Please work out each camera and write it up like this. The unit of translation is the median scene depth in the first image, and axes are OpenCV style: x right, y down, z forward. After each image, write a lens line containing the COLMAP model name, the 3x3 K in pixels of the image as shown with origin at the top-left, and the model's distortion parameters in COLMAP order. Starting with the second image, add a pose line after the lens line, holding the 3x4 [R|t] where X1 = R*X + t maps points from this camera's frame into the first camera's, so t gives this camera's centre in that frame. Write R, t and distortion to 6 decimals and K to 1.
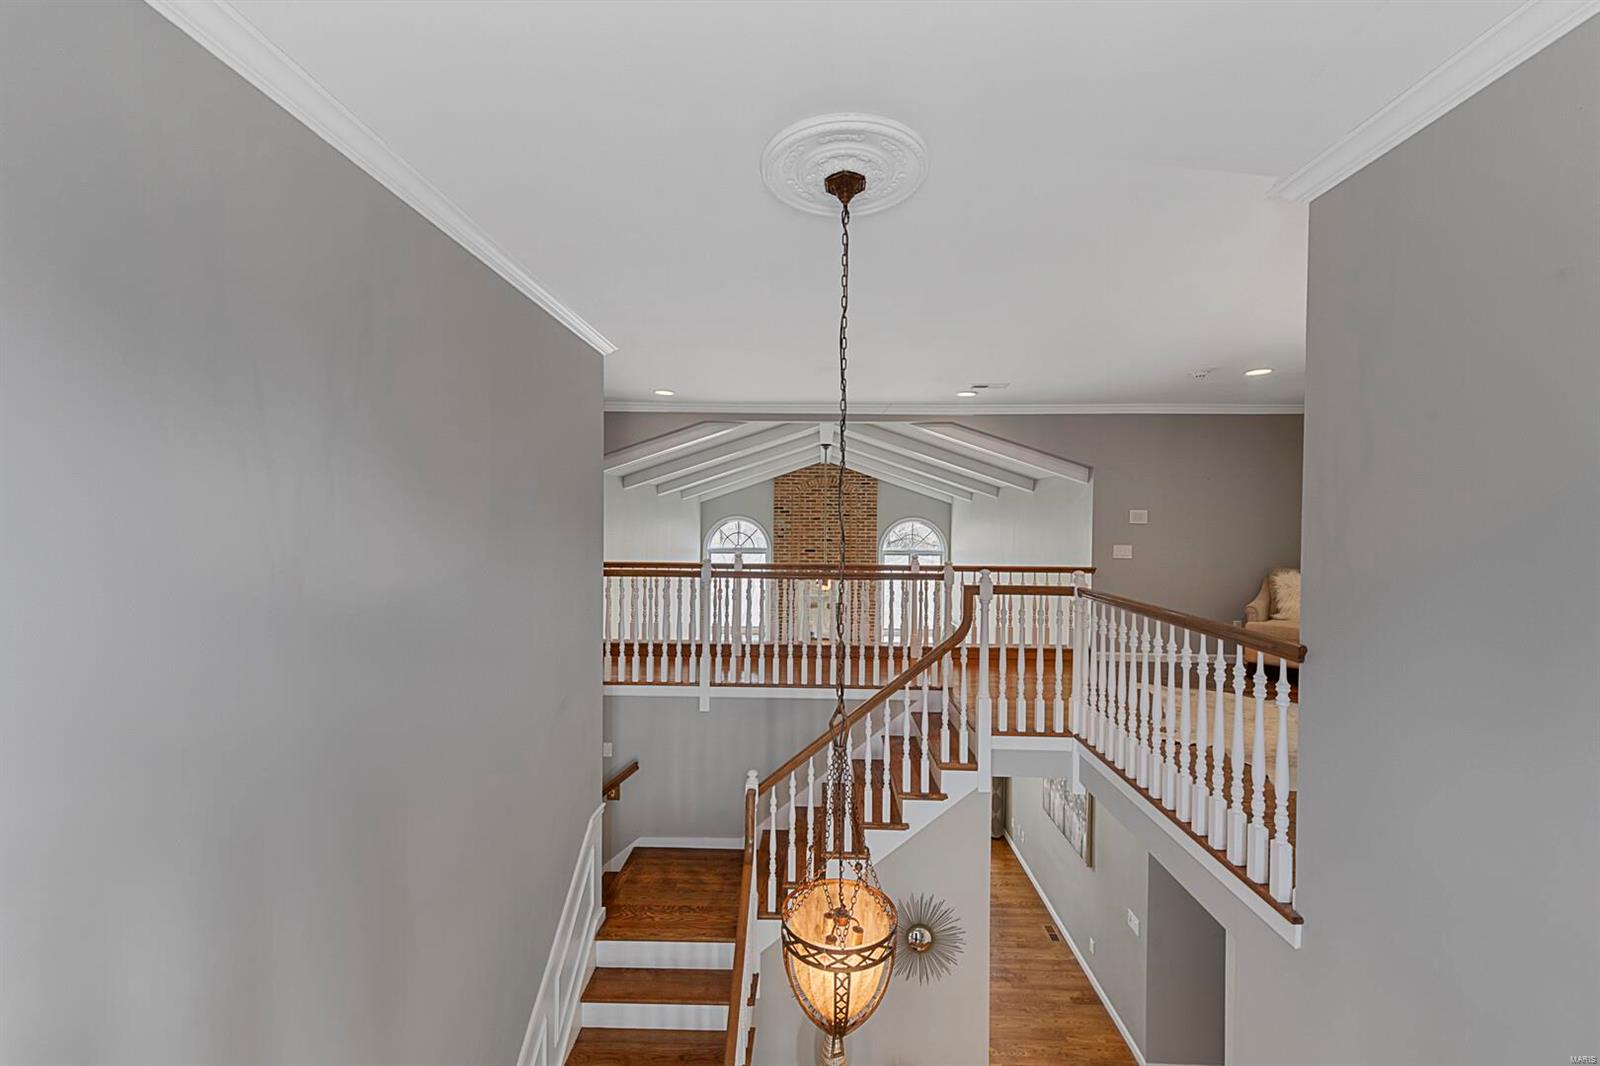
lens RADIAL K [[627.2, 0, 800.6], [0, 627.2, 534.4], [0, 0, 1]] dist [0.014290, 0.000234]
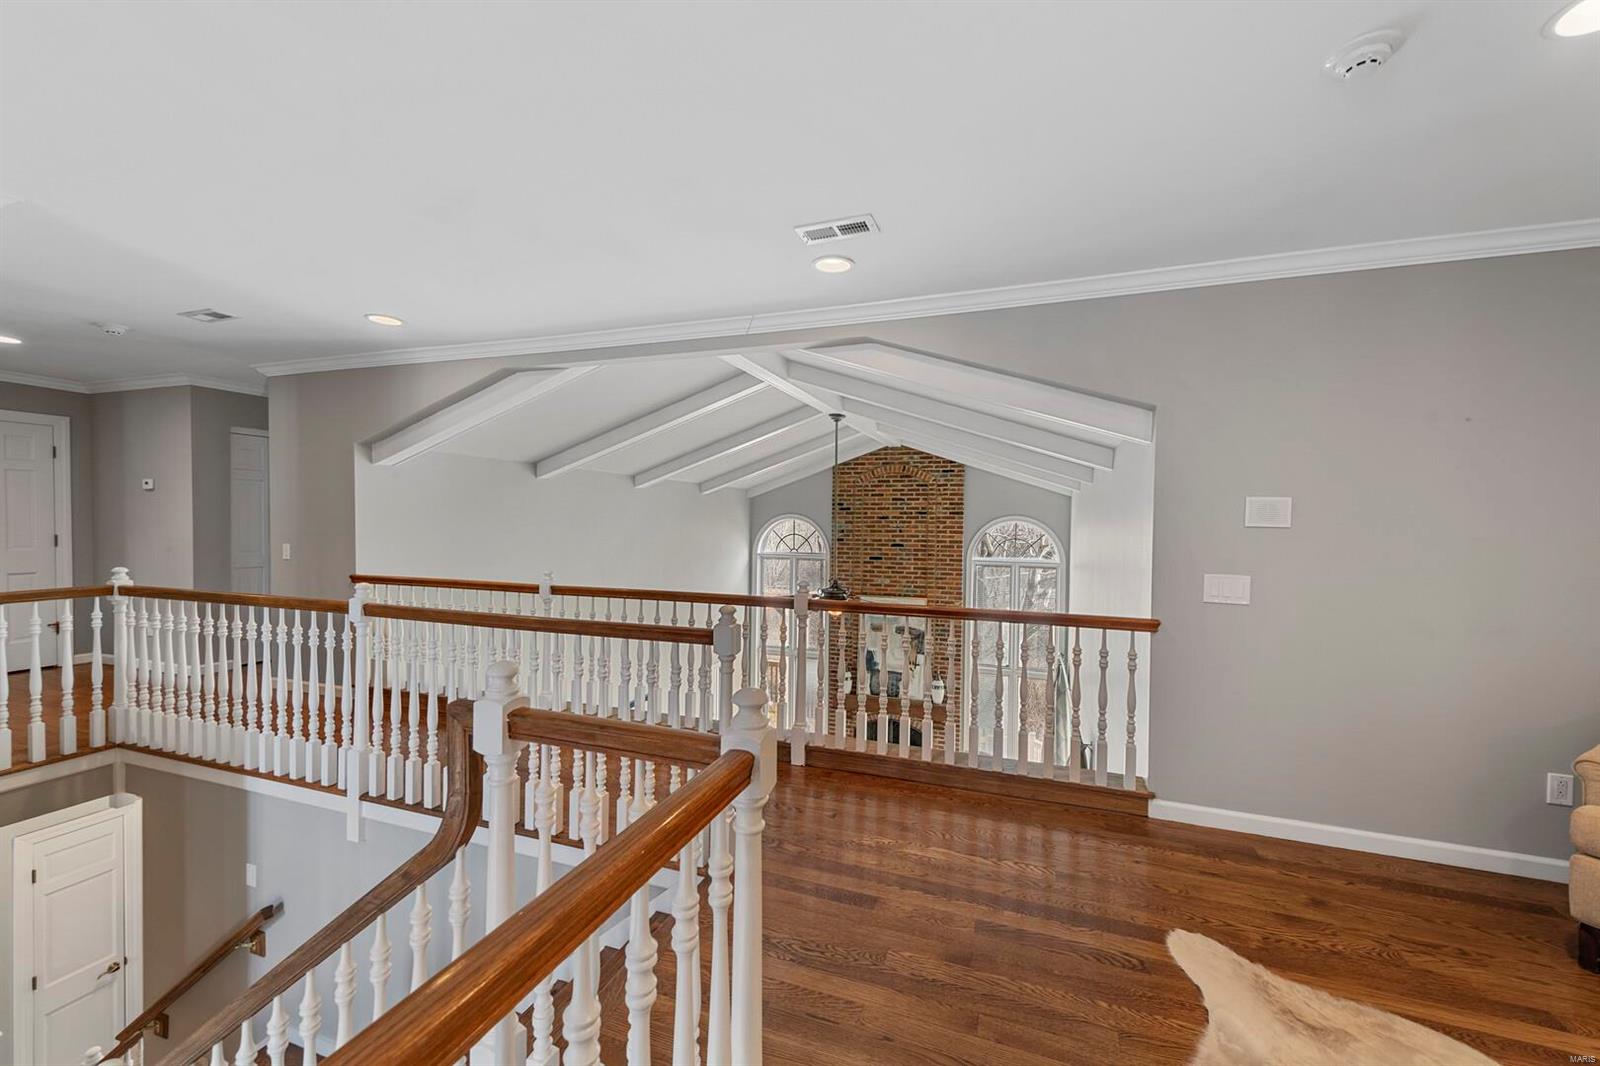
lens RADIAL K [[627.2, 0, 800.8], [0, 627.2, 533.2], [0, 0, 1]] dist [0.014290, 0.000234]
pose [[0.952115, 0.009420, -0.305594, 0.221201], [-0.009876, 0.999951, 0.000053, -0.005800], [0.305580, 0.002967, 0.952162, 0.292320]]
